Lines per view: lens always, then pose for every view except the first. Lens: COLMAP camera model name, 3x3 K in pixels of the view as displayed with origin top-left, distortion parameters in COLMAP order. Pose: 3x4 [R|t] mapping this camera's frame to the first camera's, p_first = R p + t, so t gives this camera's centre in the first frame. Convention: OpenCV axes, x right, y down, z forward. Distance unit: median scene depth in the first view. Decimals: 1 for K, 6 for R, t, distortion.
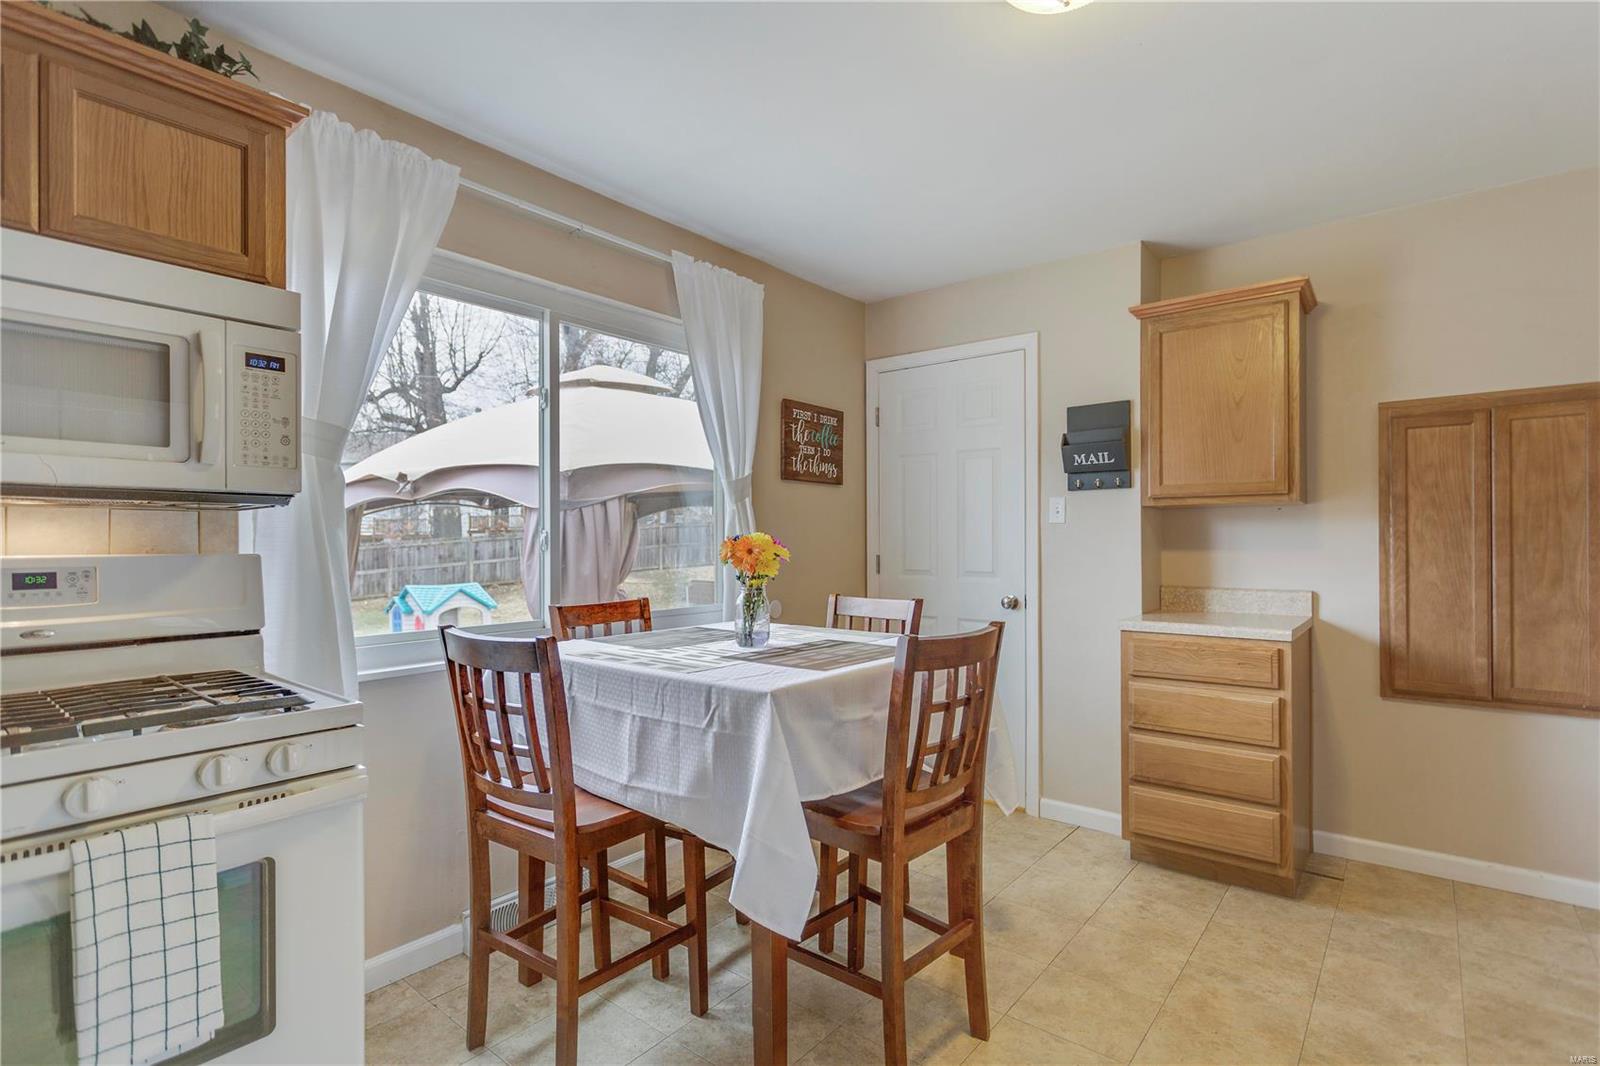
lens RADIAL K [[769.2, 0, 791.4], [0, 769.2, 537.3], [0, 0, 1]] dist [0.000405, 0.002778]
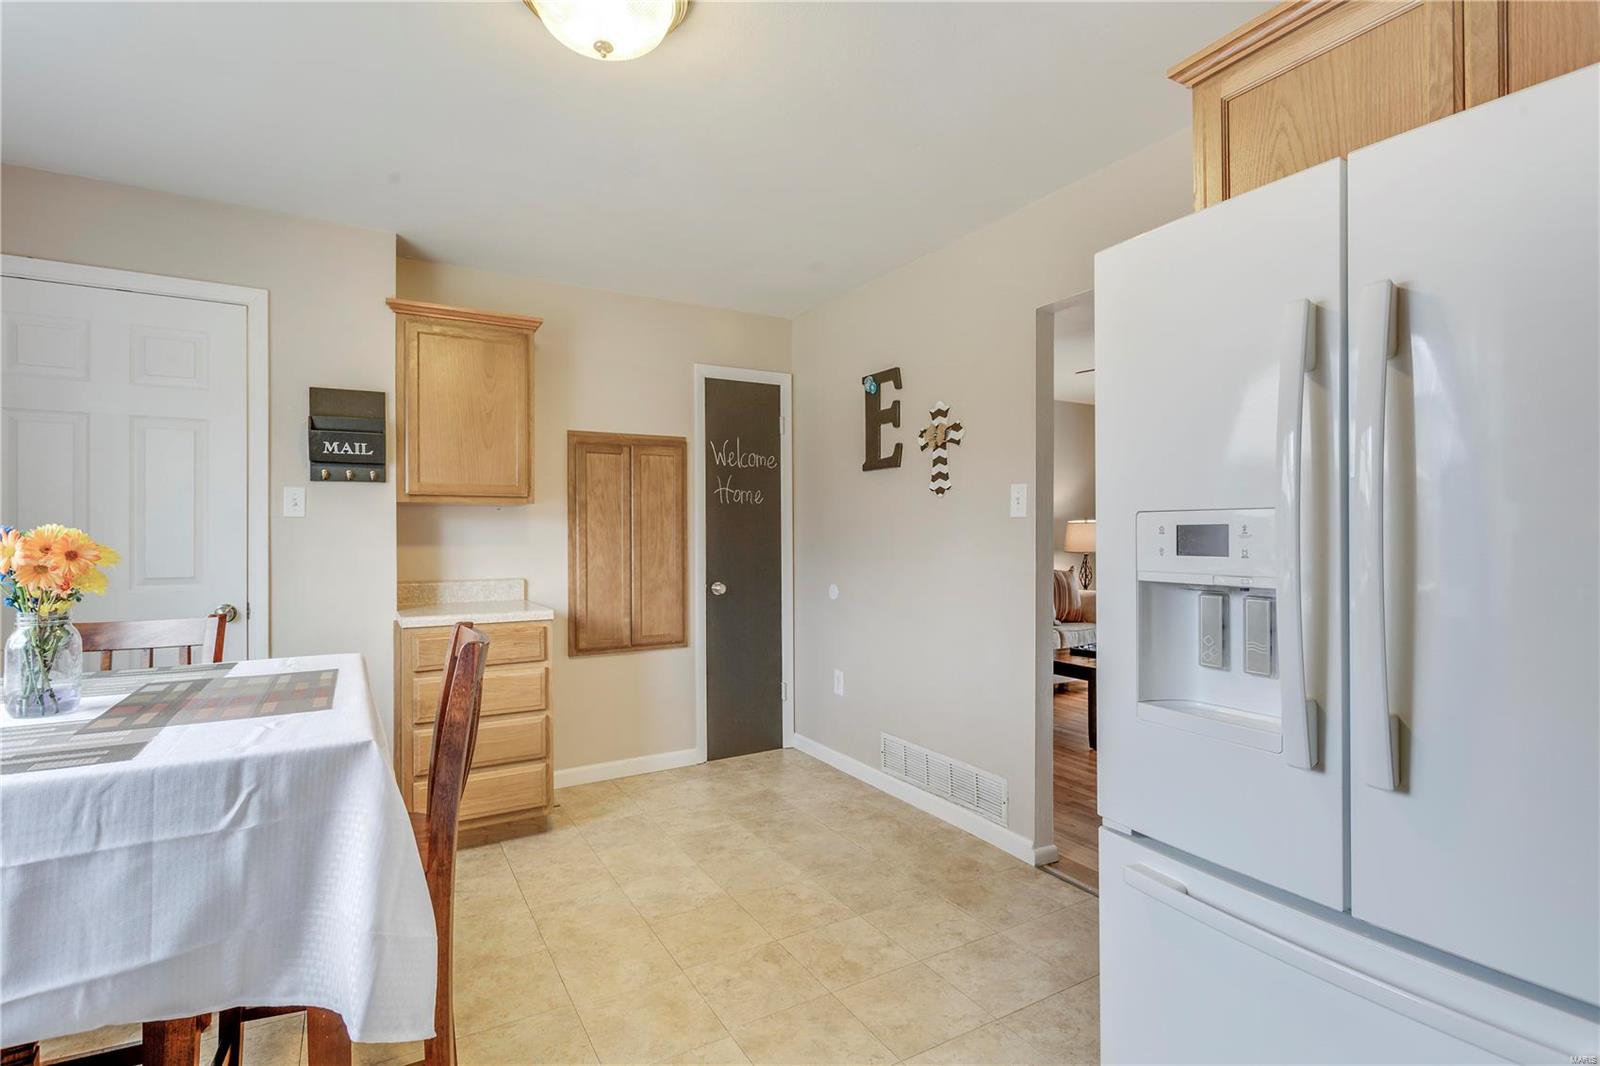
lens RADIAL K [[769.2, 0, 791.4], [0, 769.2, 537.3], [0, 0, 1]] dist [0.000405, 0.002778]
pose [[0.355409, -0.001875, 0.934709, -0.331122], [-0.002238, 0.999993, 0.002857, 0.001128], [-0.934708, -0.003108, 0.355403, 0.201582]]
